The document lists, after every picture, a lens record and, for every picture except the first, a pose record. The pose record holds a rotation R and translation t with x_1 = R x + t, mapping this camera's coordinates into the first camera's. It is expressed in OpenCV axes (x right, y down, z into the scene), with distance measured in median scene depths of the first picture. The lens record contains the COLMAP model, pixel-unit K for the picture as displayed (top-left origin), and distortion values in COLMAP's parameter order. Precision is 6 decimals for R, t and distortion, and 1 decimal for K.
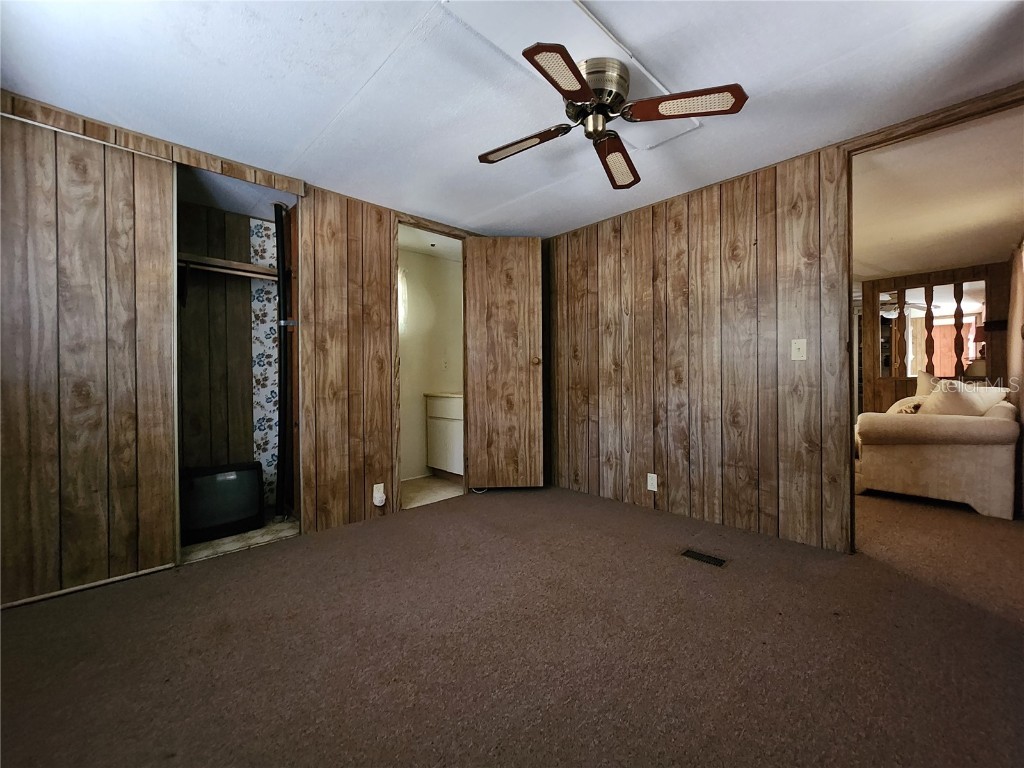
lens RADIAL K [[421.5, 0, 516.1], [0, 421.5, 379.0], [0, 0, 1]] dist [-0.001646, 0.001375]
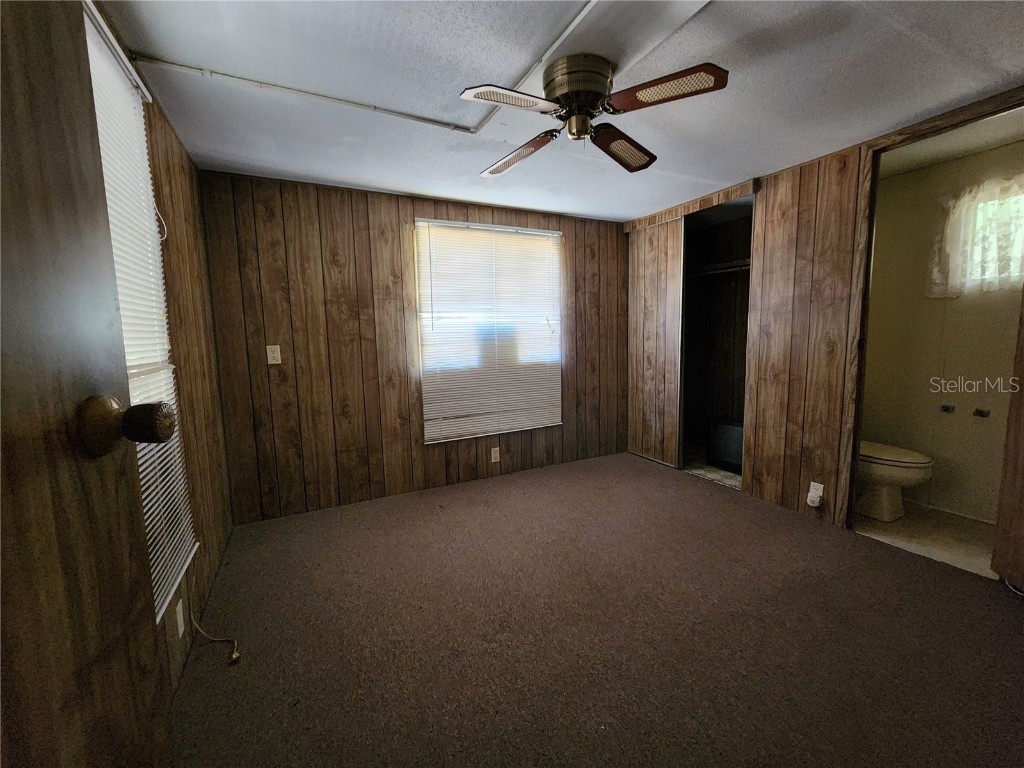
lens RADIAL K [[421.5, 0, 516.1], [0, 421.5, 379.0], [0, 0, 1]] dist [-0.001646, 0.001375]
pose [[-0.292907, 0.121625, -0.948374, 0.727748], [0.021706, 0.992467, 0.120576, -0.095826], [0.955895, 0.014732, -0.293341, 0.702241]]
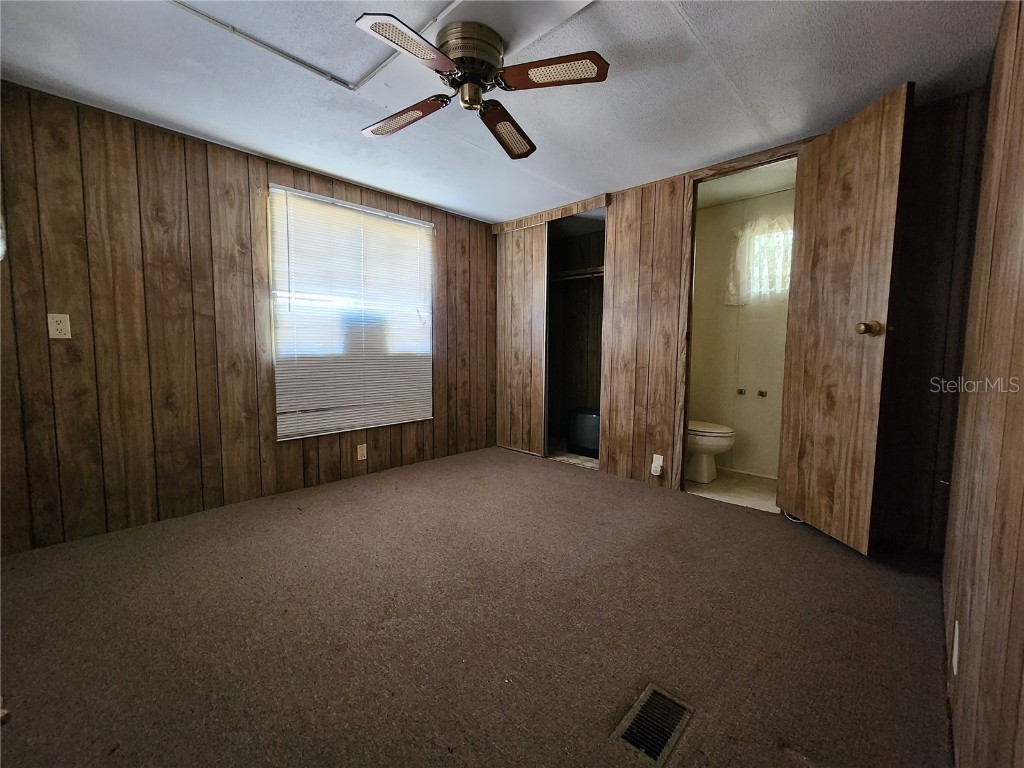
lens RADIAL K [[421.2, 0, 514.4], [0, 421.2, 378.9], [0, 0, 1]] dist [-0.003300, 0.000895]
pose [[0.036049, 0.085526, -0.995684, 0.734109], [-0.011776, 0.996298, 0.085152, -0.024078], [0.999281, 0.008655, 0.036923, 0.651965]]
